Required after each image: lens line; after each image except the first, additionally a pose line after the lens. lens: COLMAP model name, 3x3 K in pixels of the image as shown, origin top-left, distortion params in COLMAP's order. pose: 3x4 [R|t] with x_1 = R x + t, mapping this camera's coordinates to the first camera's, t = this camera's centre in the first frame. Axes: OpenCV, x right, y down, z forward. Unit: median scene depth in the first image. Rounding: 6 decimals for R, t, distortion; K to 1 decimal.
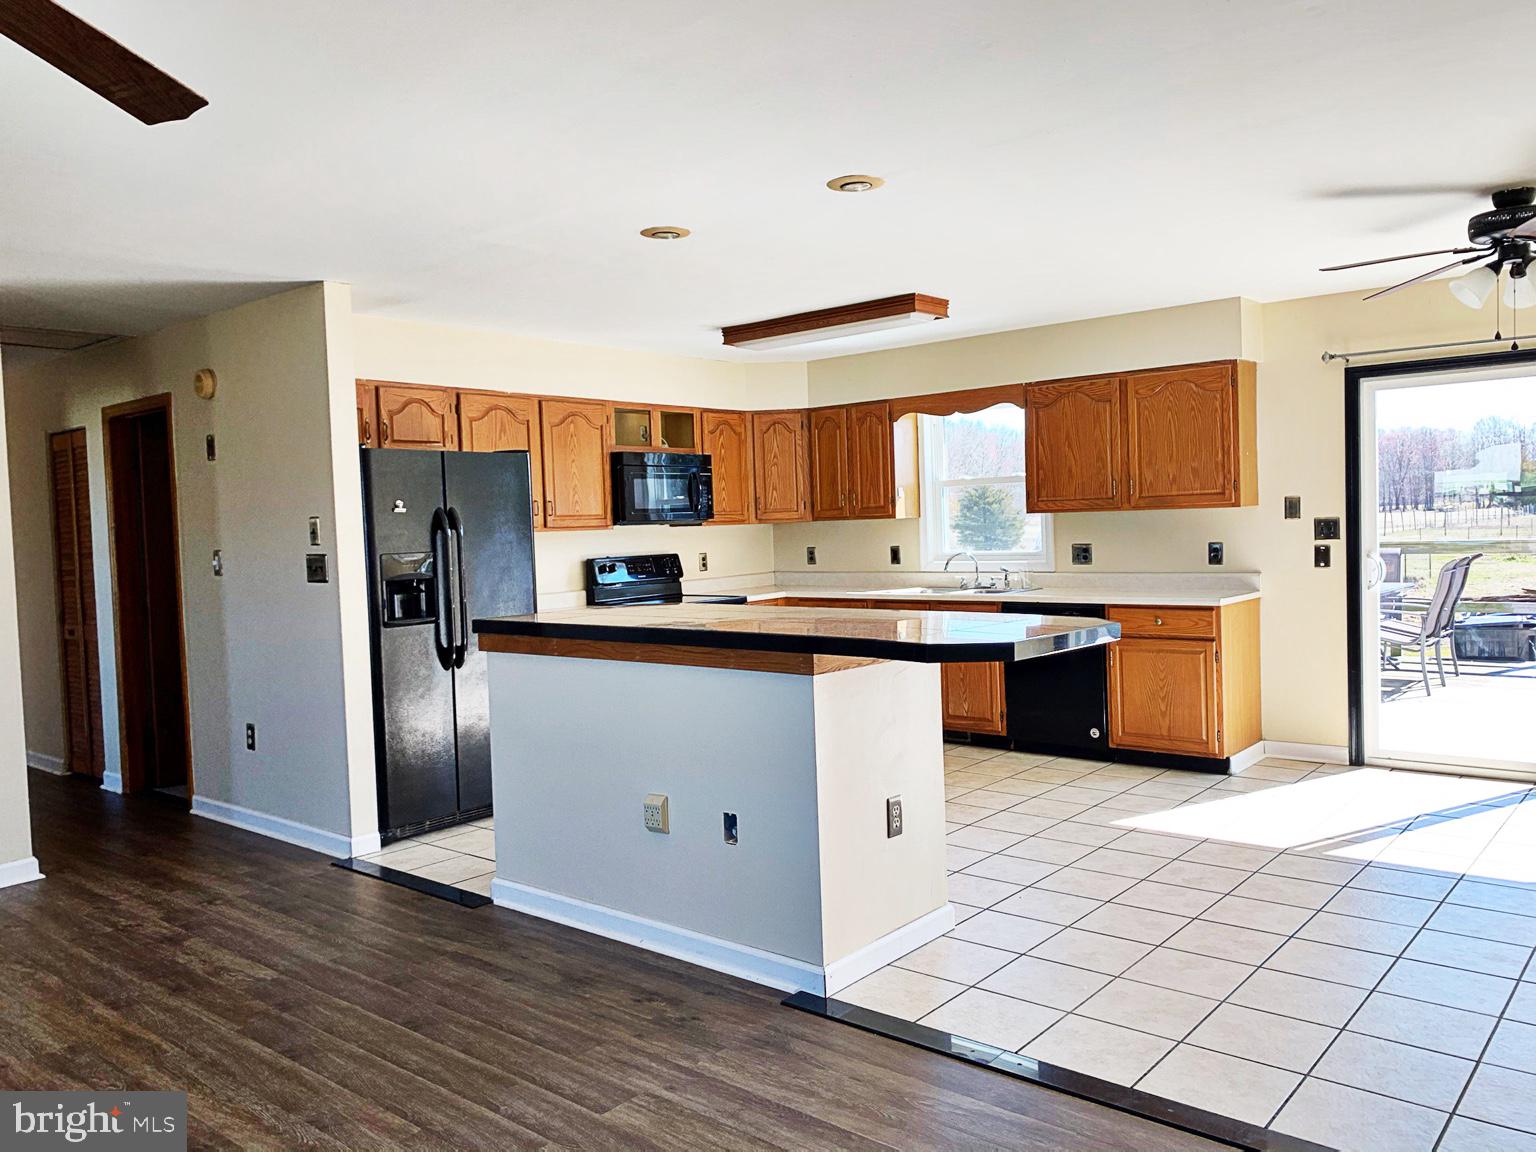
lens RADIAL K [[1176.9, 0, 781.1], [0, 1176.9, 573.0], [0, 0, 1]] dist [0.069109, -0.084496]
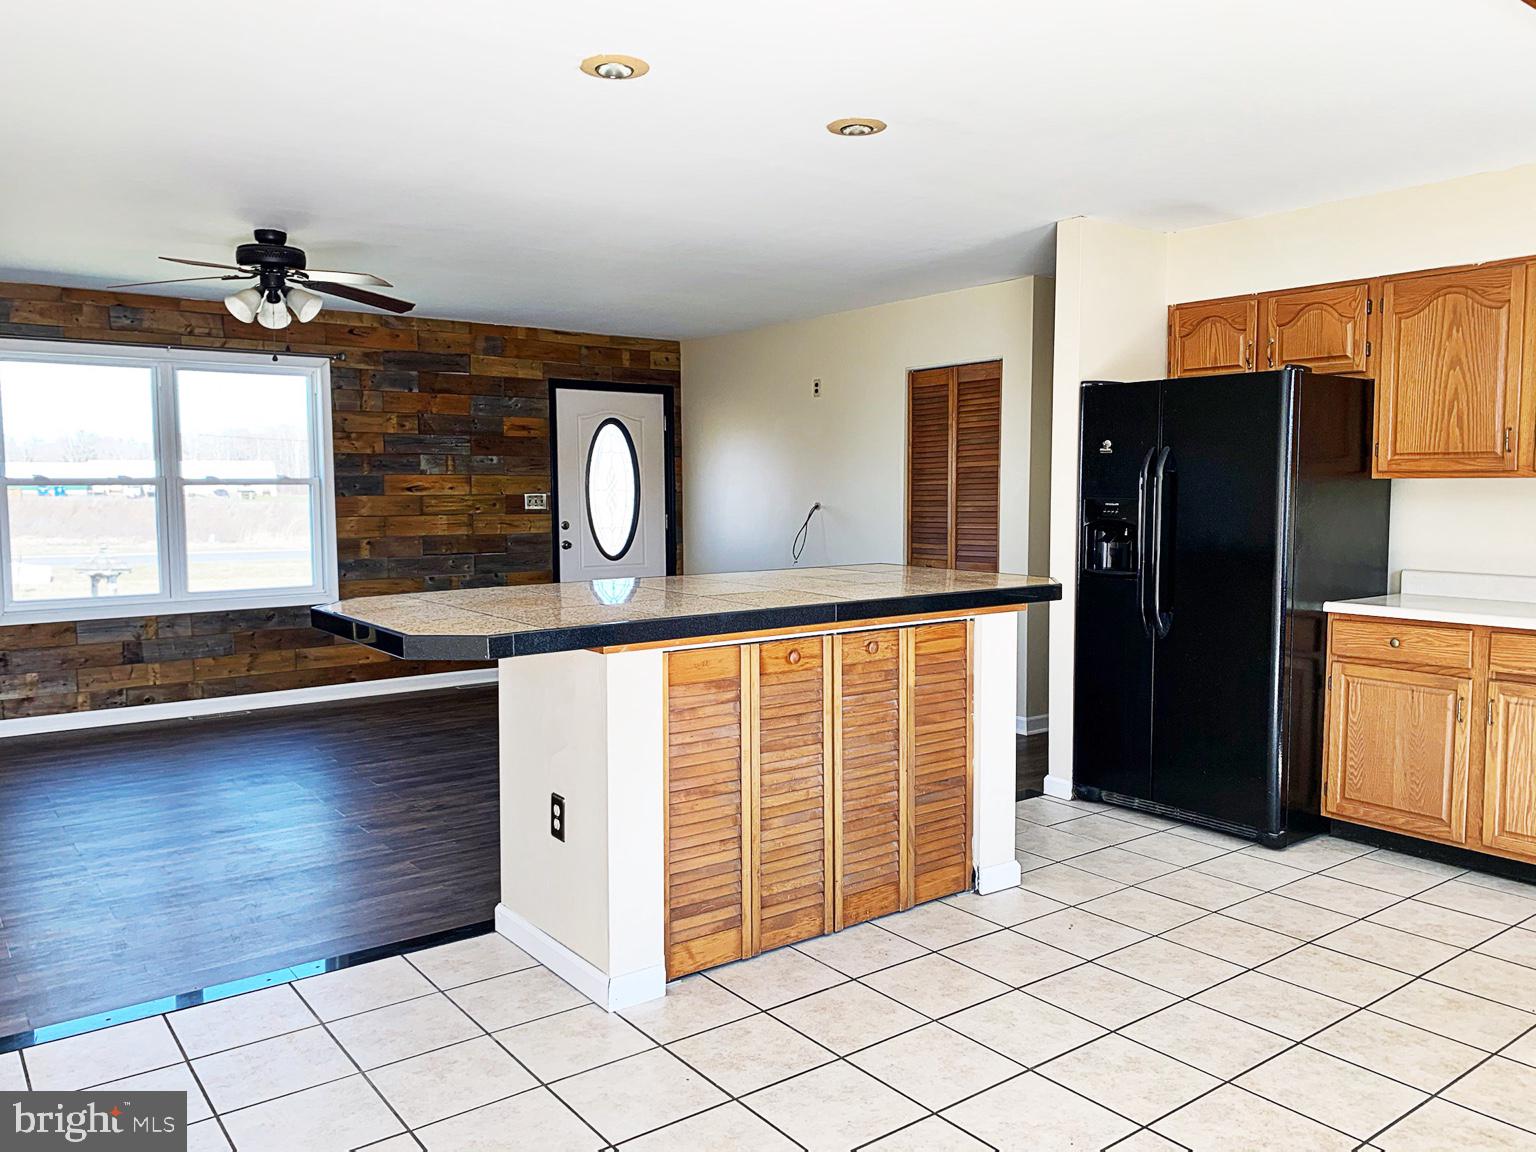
lens RADIAL K [[1176.9, 0, 784.6], [0, 1176.9, 590.5], [0, 0, 1]] dist [0.069109, -0.084496]
pose [[-0.217017, 0.111515, -0.969777, 0.505007], [-0.034438, 0.991961, 0.121772, -0.040085], [0.975560, 0.059823, -0.211432, 0.769545]]
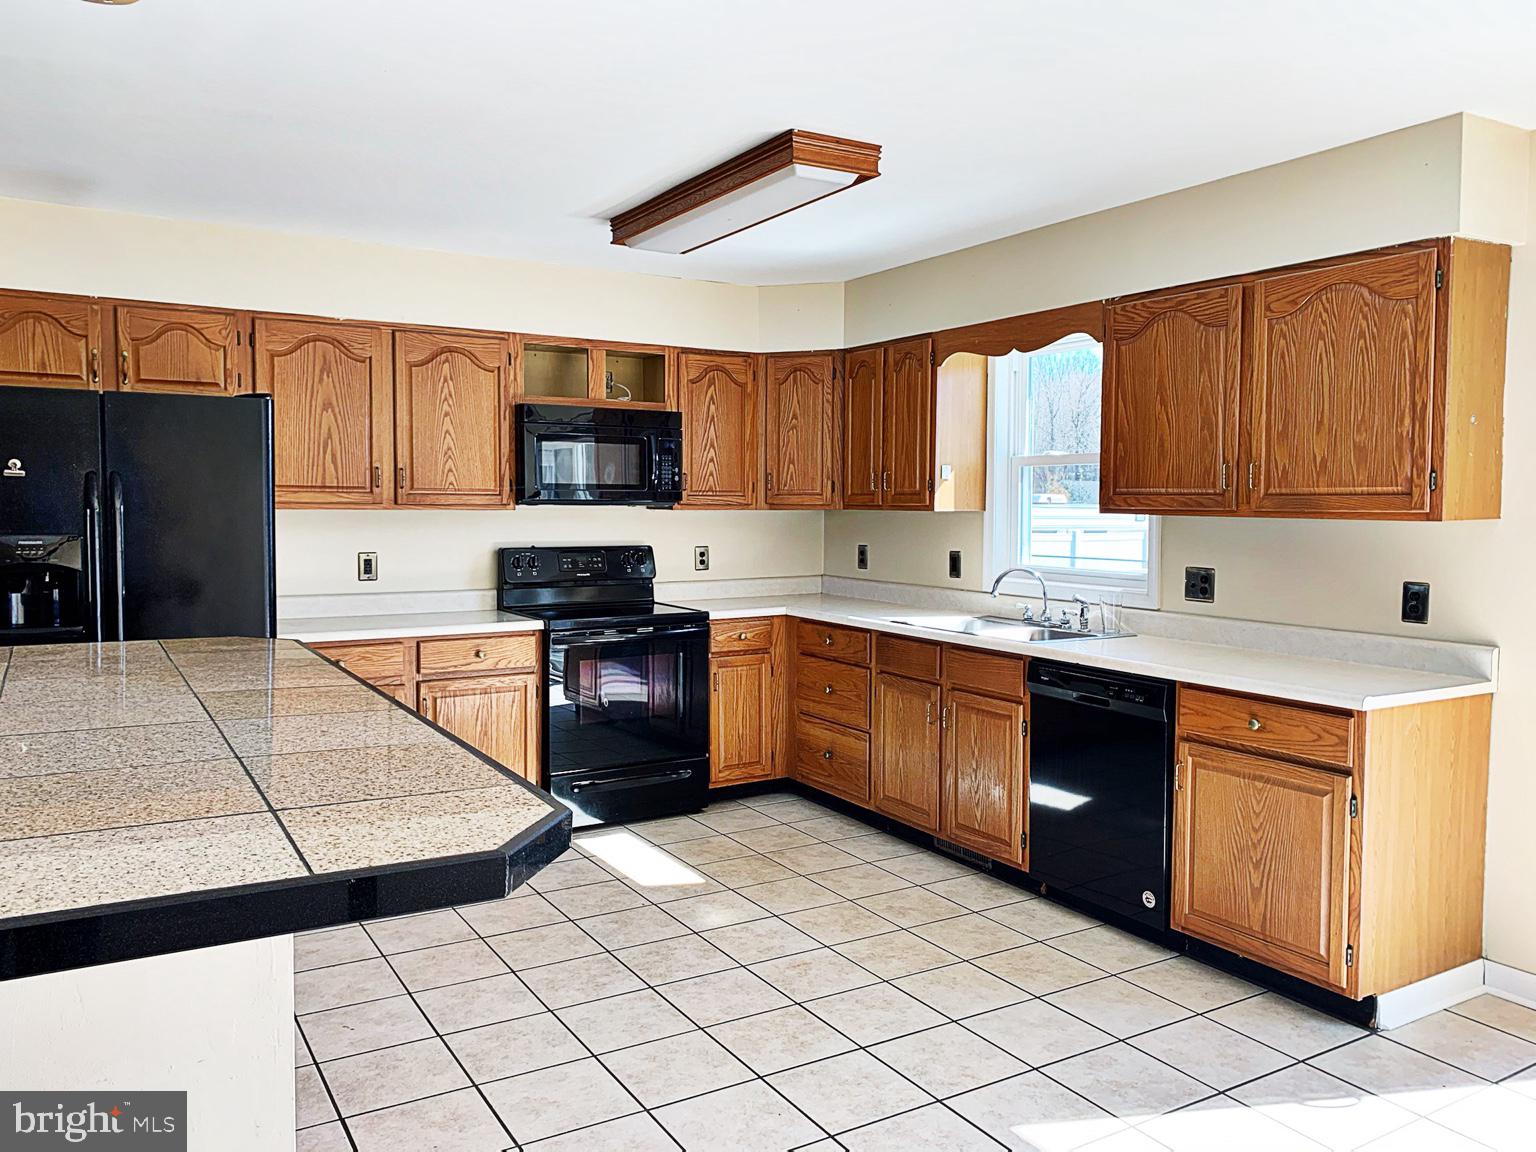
lens RADIAL K [[1176.9, 0, 776.1], [0, 1176.9, 564.8], [0, 0, 1]] dist [0.069109, -0.084496]
pose [[0.942769, 0.057882, -0.328385, 0.272193], [-0.051813, 0.998286, 0.027210, -0.034084], [0.329397, -0.008638, 0.944152, 0.389445]]
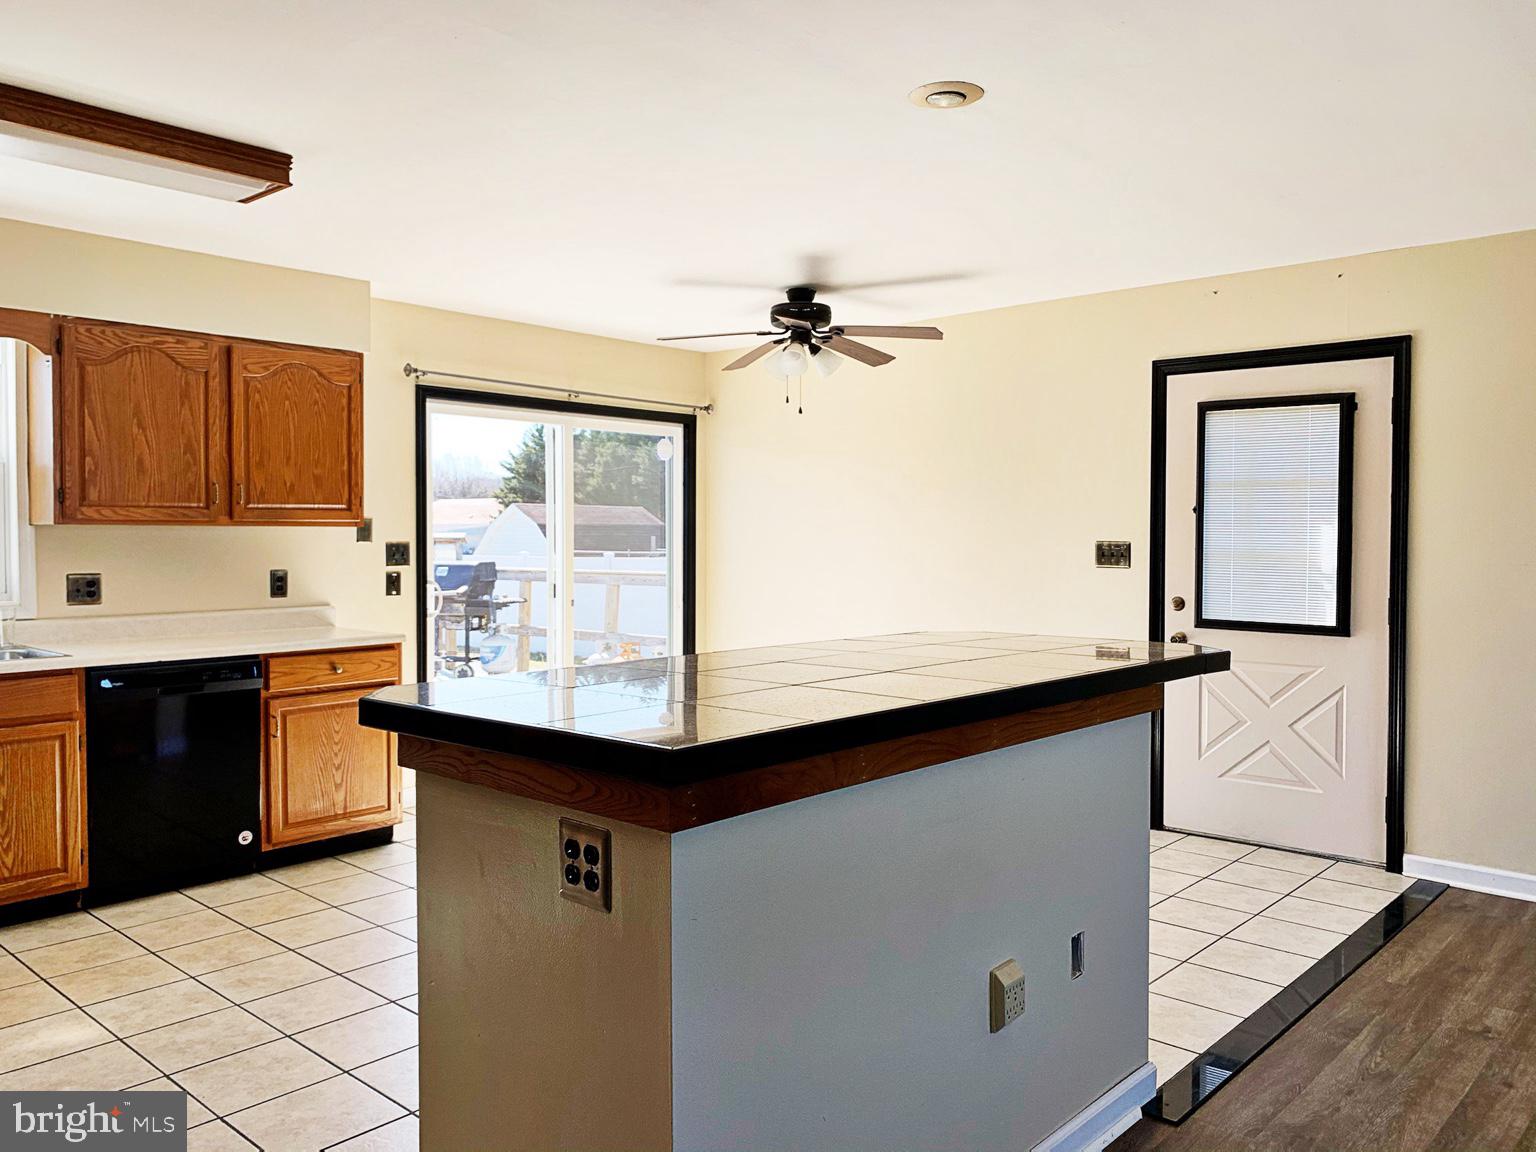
lens RADIAL K [[1176.9, 0, 770.9], [0, 1176.9, 568.0], [0, 0, 1]] dist [0.069109, -0.084496]
pose [[0.043533, -0.000912, 0.999052, -0.431531], [0.036408, 0.999337, -0.000674, -0.014316], [-0.998388, 0.036403, 0.043538, 0.642405]]
